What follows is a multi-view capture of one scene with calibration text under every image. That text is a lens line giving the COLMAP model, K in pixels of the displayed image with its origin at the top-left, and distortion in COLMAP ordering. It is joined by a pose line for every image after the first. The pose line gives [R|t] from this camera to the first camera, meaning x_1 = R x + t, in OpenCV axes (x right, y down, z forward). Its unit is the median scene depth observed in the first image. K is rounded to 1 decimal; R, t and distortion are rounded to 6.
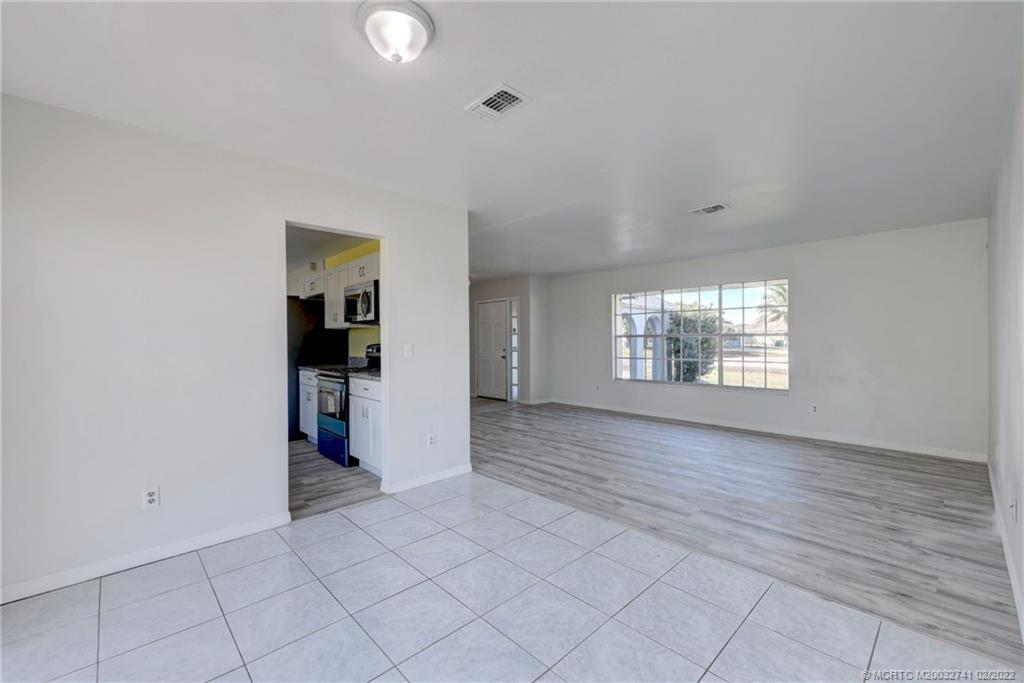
lens RADIAL K [[425.9, 0, 514.1], [0, 425.9, 341.0], [0, 0, 1]] dist [-0.001582, -0.000812]
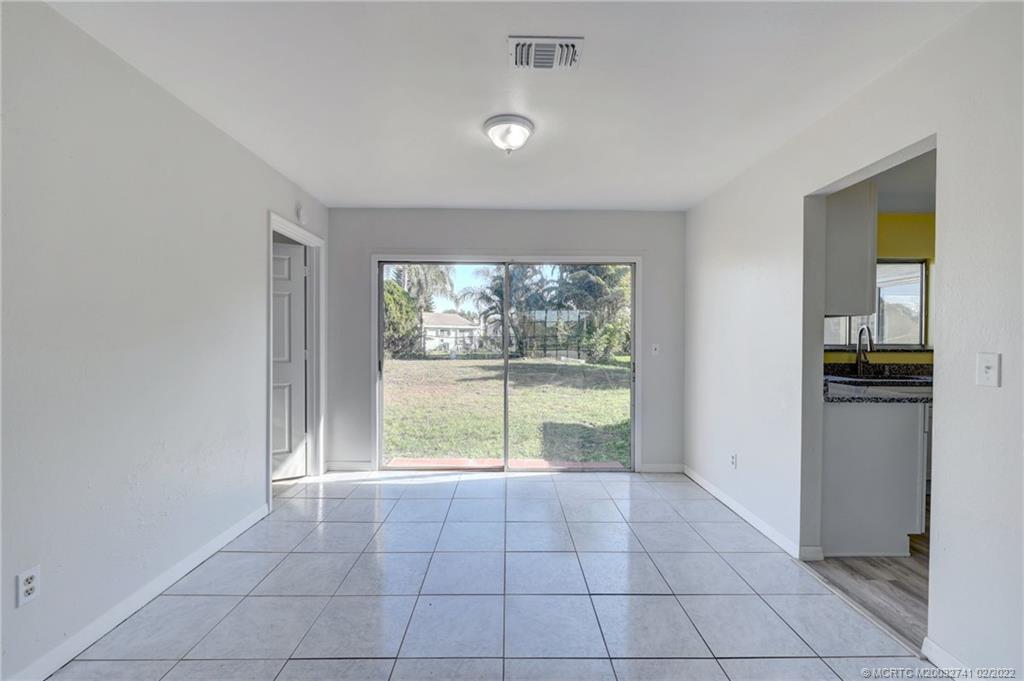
lens RADIAL K [[425.9, 0, 514.1], [0, 425.9, 340.0], [0, 0, 1]] dist [-0.001582, -0.000812]
pose [[-0.676863, 0.008157, -0.736064, 0.438657], [-0.006654, 0.999830, 0.017199, -0.013248], [0.736079, 0.016539, -0.676693, 1.095920]]
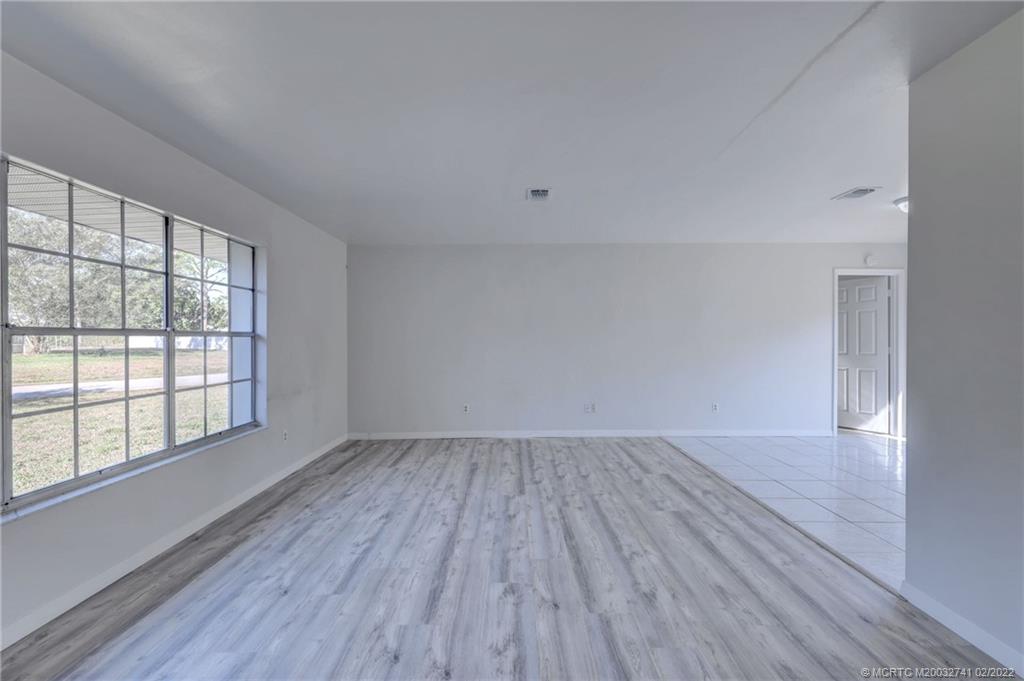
lens RADIAL K [[425.9, 0, 514.1], [0, 425.9, 340.0], [0, 0, 1]] dist [-0.001582, -0.000812]
pose [[-0.726768, 0.003253, 0.686876, -0.148197], [0.009048, 0.999947, 0.004838, -0.012468], [-0.686824, 0.009731, -0.726759, 2.217857]]
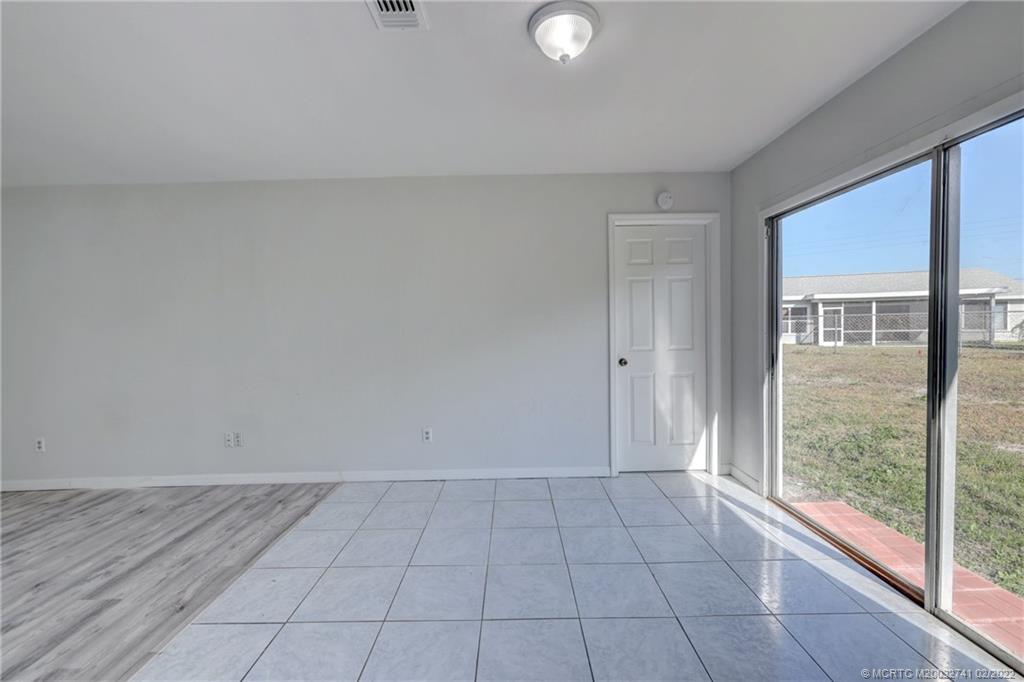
lens RADIAL K [[425.9, 0, 514.1], [0, 425.9, 340.5], [0, 0, 1]] dist [-0.001582, -0.000812]
pose [[-0.727047, -0.002958, 0.686581, -0.490308], [0.027786, 0.999045, 0.033728, -0.002164], [-0.686025, 0.043599, -0.726270, 1.013092]]
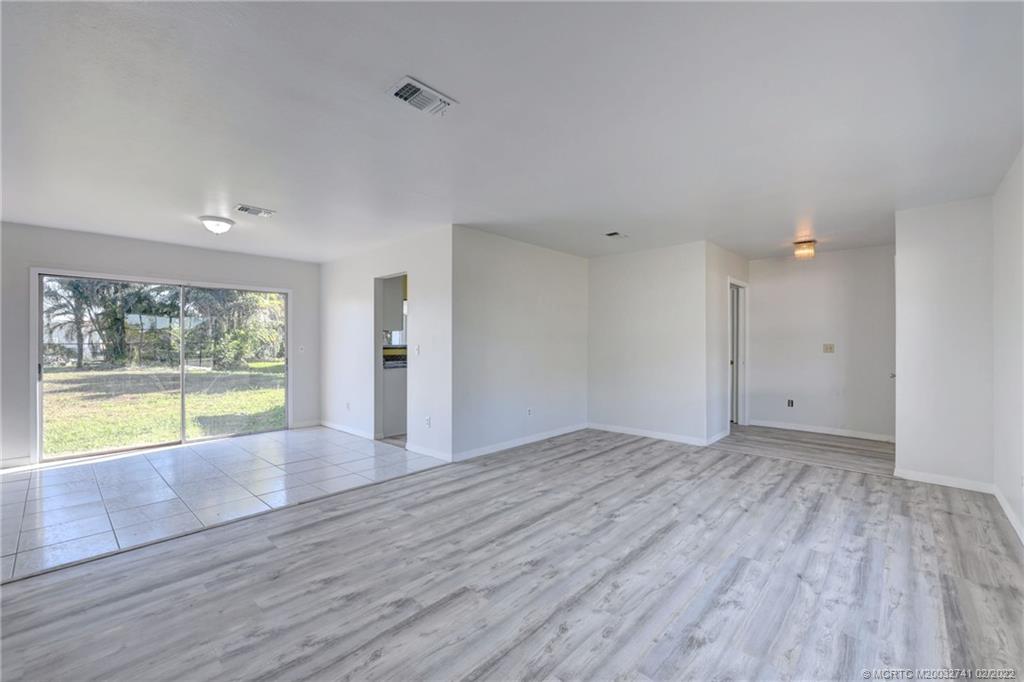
lens RADIAL K [[425.9, 0, 514.1], [0, 425.9, 340.5], [0, 0, 1]] dist [-0.001582, -0.000812]
pose [[0.067156, 0.000317, -0.997742, 1.313236], [-0.004521, 0.999990, 0.000013, -0.009869], [0.997732, 0.004510, 0.067157, 1.421394]]
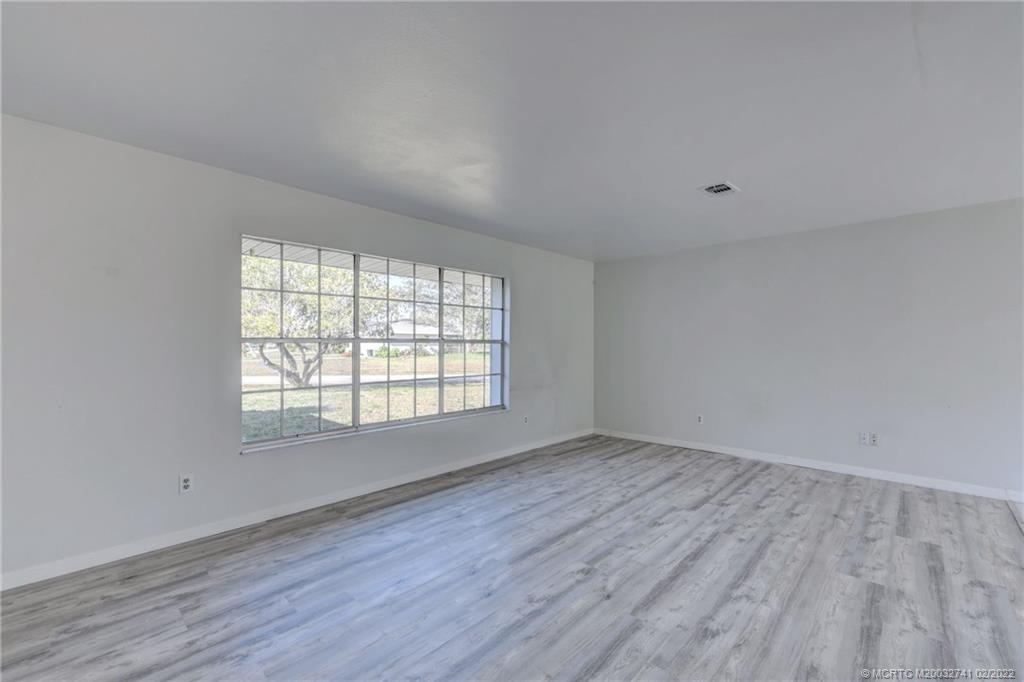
lens RADIAL K [[425.9, 0, 514.1], [0, 425.9, 340.5], [0, 0, 1]] dist [-0.001582, -0.000812]
pose [[-0.050560, 0.013090, 0.998635, -0.439945], [0.001730, 0.999914, -0.013019, -0.012015], [-0.998720, 0.001070, -0.050579, 1.891300]]
